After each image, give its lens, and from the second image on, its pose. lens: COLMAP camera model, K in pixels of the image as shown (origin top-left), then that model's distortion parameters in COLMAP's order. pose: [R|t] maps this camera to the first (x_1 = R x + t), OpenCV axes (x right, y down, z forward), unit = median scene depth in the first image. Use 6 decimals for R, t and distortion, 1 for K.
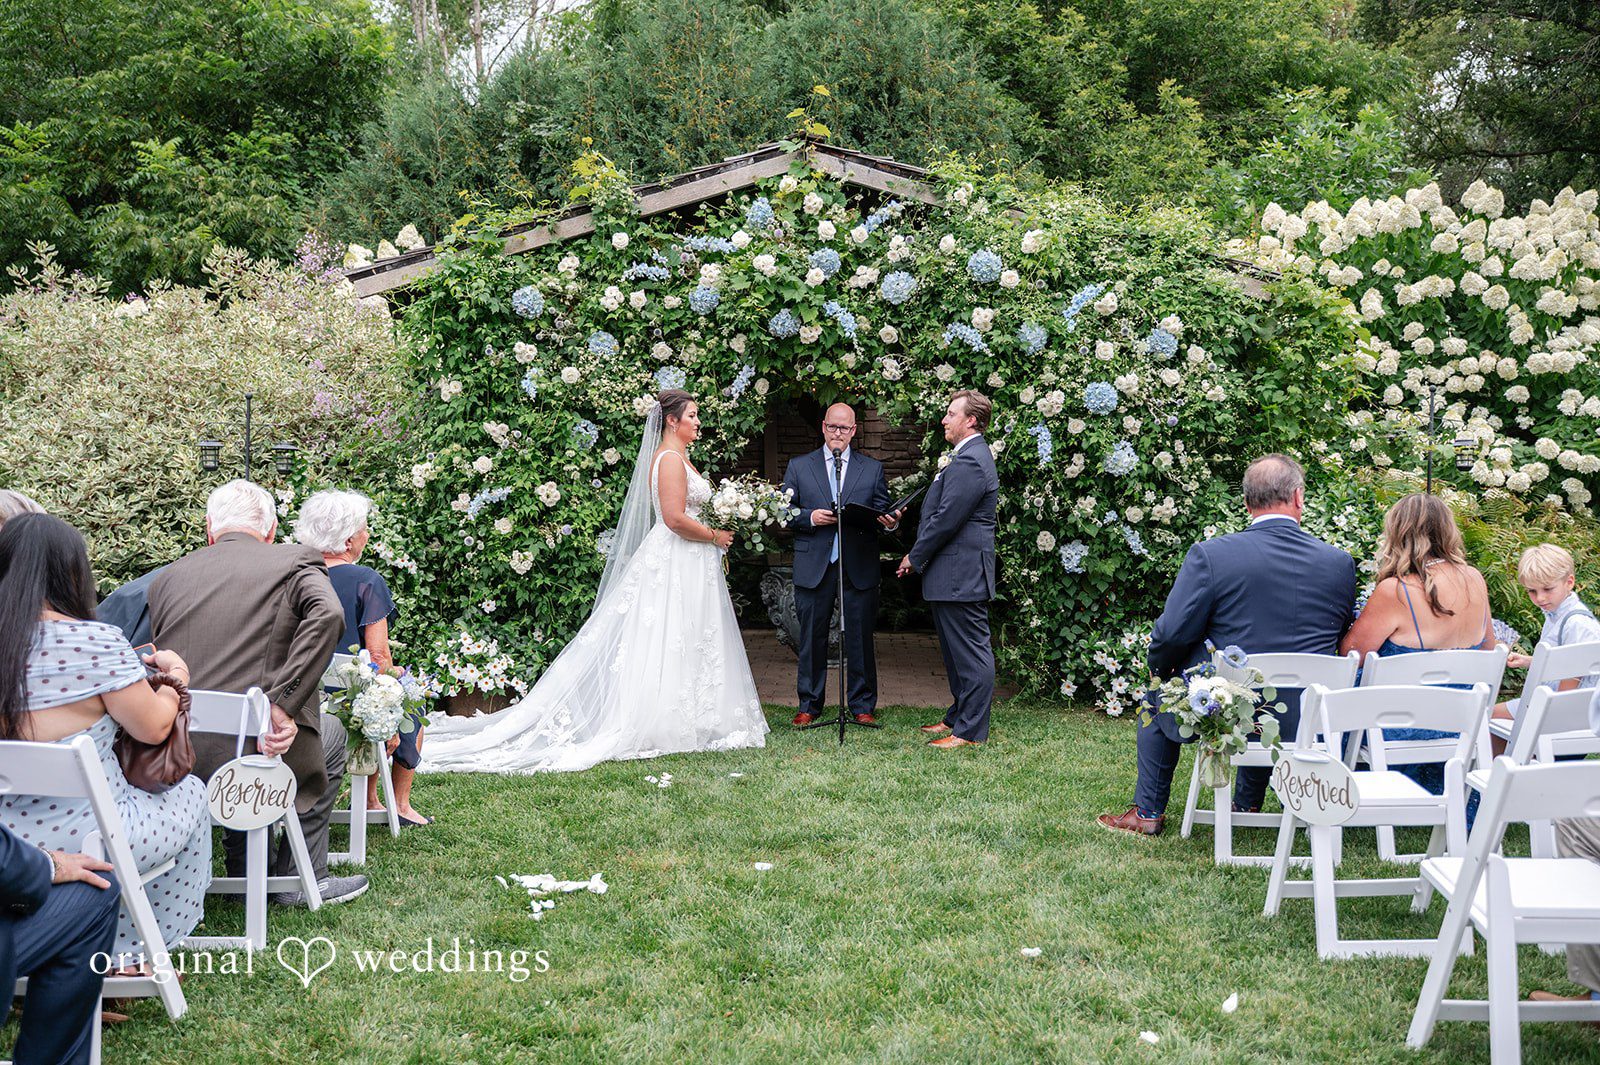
lens RADIAL K [[2380.6, 0, 799.9], [0, 2380.6, 531.9], [0, 0, 1]] dist [-0.009546, 0.000000]
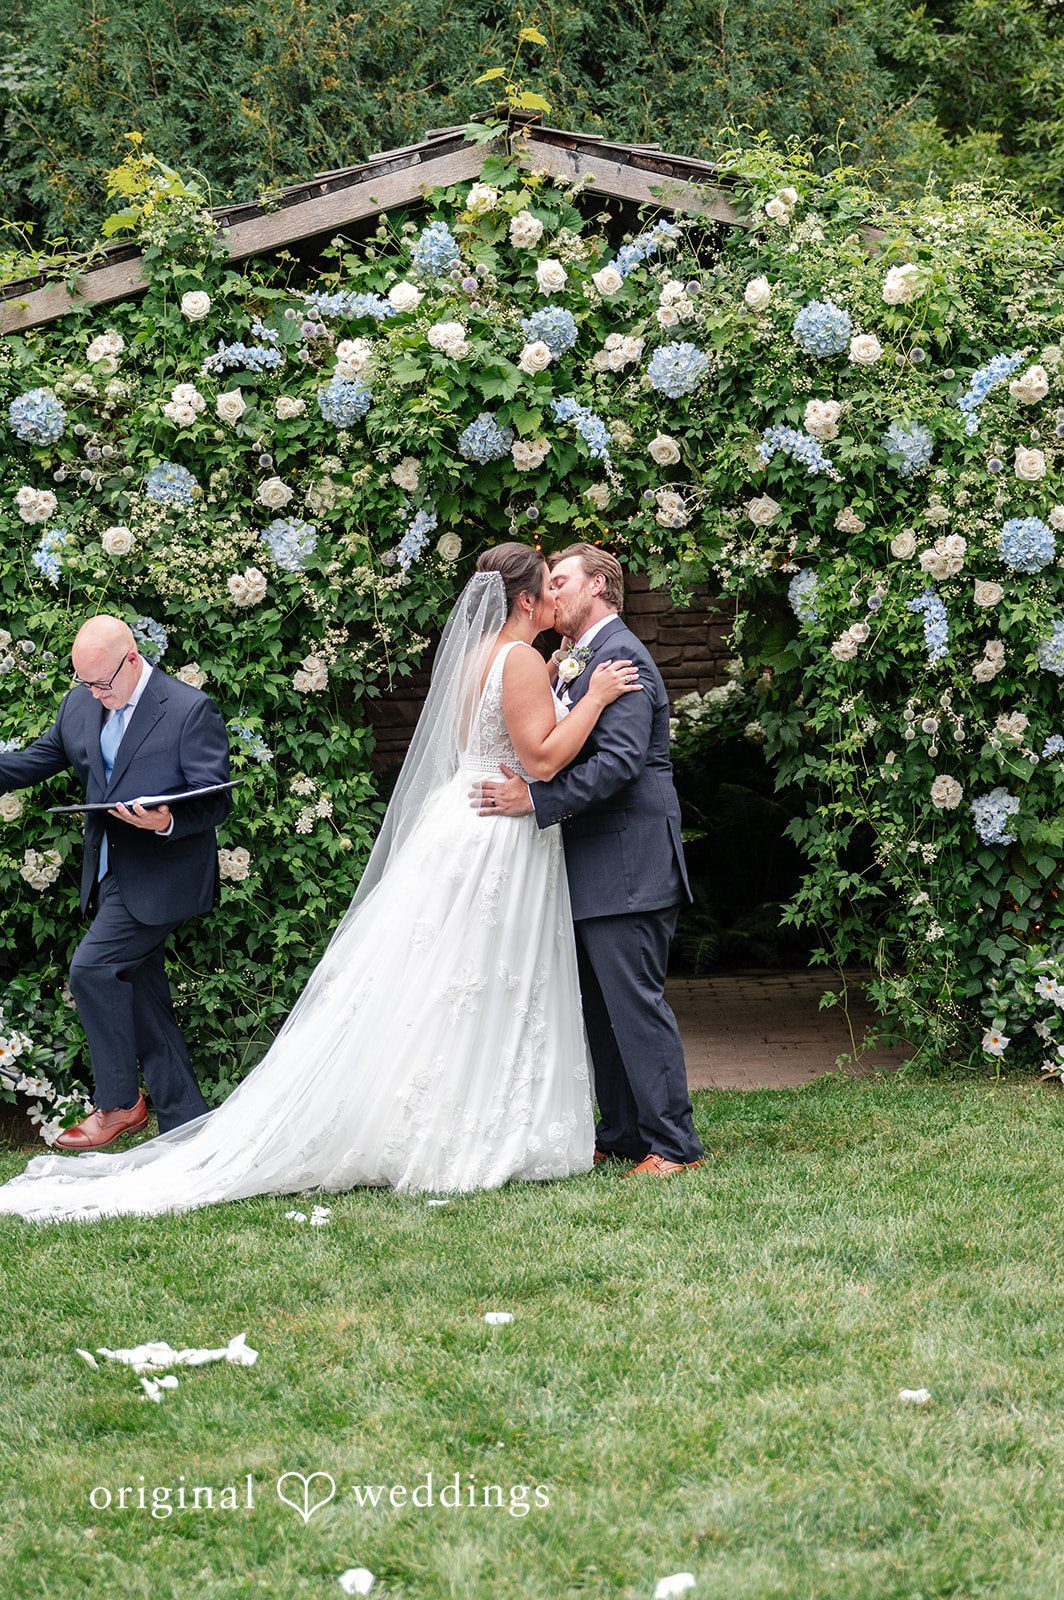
lens RADIAL K [[2380.6, 0, 540.2], [0, 2380.6, 870.3], [0, 0, 1]] dist [-0.009546, 0.000000]
pose [[0.998957, -0.040488, -0.021126, 0.015041], [0.041516, 0.997849, 0.050732, -0.010640], [0.019026, -0.051557, 0.998489, 0.410143]]
